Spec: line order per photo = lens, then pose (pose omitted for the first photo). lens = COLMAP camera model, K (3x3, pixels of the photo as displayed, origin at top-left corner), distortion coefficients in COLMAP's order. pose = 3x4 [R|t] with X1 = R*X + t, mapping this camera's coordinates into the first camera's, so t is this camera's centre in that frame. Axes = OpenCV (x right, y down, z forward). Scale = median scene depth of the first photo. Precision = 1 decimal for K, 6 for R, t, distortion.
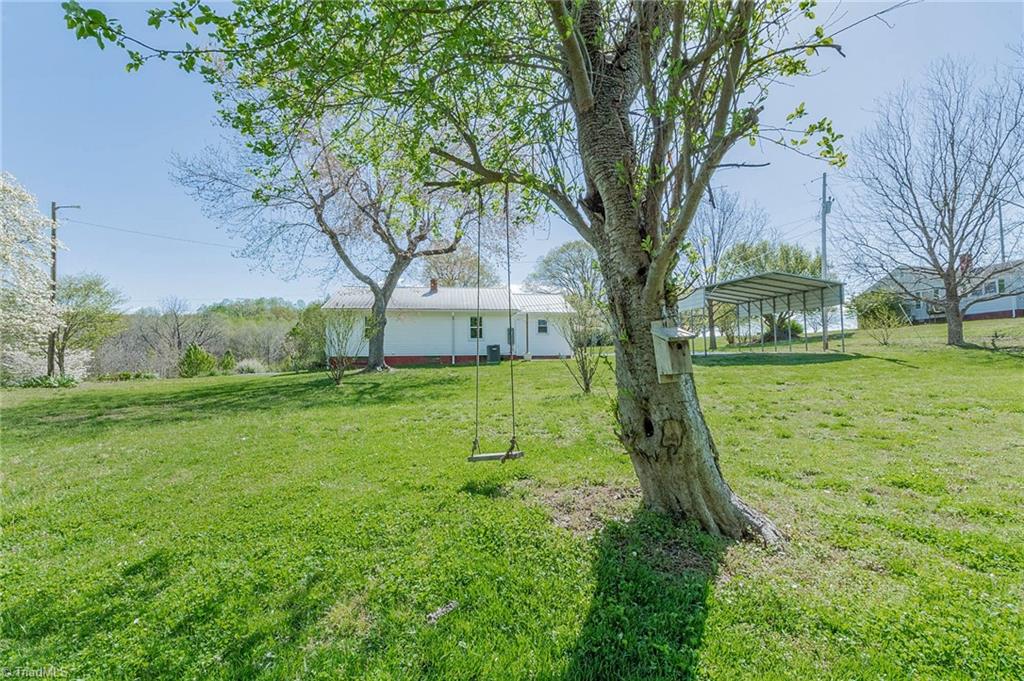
lens RADIAL K [[460.6, 0, 511.3], [0, 460.6, 338.1], [0, 0, 1]] dist [-0.003869, -0.000255]
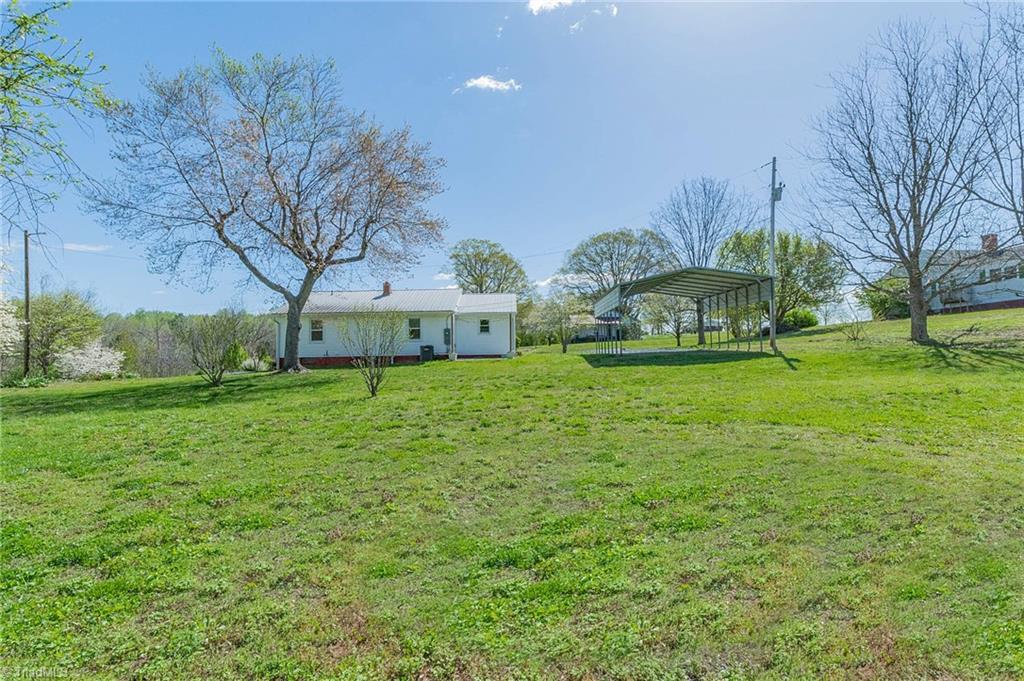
lens RADIAL K [[460.6, 0, 515.8], [0, 460.6, 342.6], [0, 0, 1]] dist [-0.003869, -0.000255]
pose [[0.990923, -0.010719, -0.134000, 0.300281], [0.013812, 0.999659, 0.022172, -0.011701], [0.133717, -0.023822, 0.990733, -0.005185]]
